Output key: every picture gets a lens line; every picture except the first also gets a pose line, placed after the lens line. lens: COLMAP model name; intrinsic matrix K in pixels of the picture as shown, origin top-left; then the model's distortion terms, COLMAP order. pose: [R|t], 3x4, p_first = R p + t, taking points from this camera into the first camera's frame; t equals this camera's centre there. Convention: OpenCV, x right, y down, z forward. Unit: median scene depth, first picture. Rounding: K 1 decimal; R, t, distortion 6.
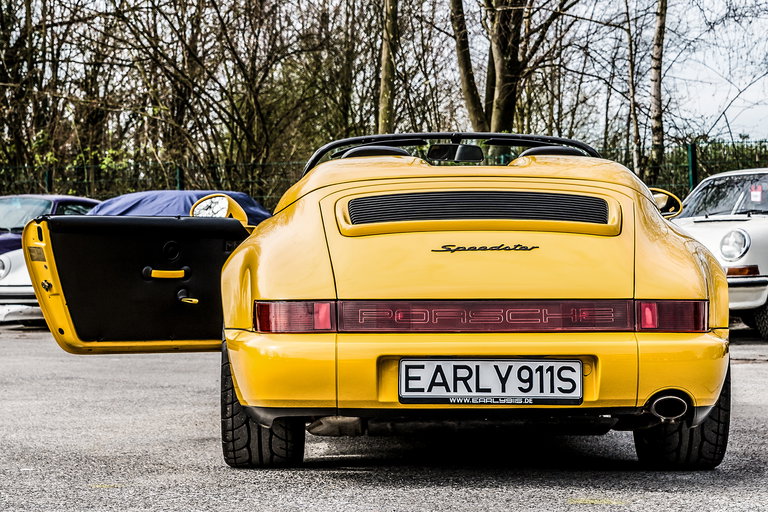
lens RADIAL K [[1924.7, 0, 384.0], [0, 1924.7, 256.0], [0, 0, 1]] dist [0.005986, -0.001835]
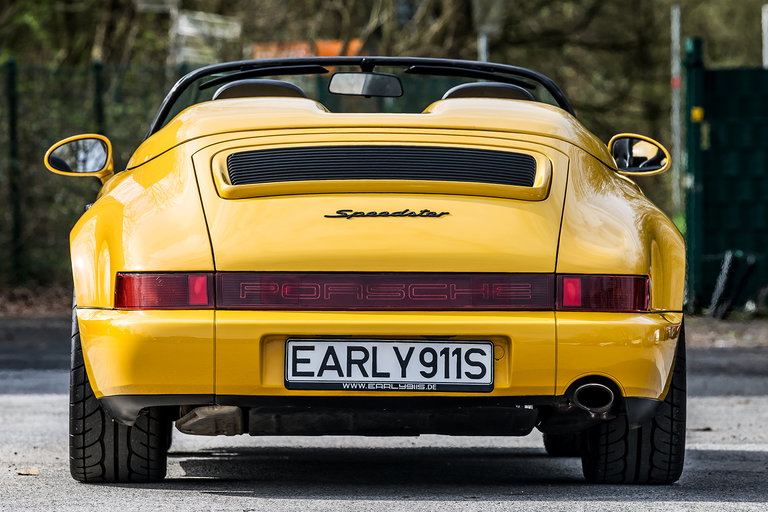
lens RADIAL K [[4418.7, 0, 384.0], [0, 4418.7, 256.0], [0, 0, 1]] dist [1.762186, -1.463812]
pose [[0.999708, 0.006793, 0.023176, 0.005623], [-0.006938, 0.999957, 0.006204, 0.002623], [-0.023132, -0.006363, 0.999712, -1.025923]]
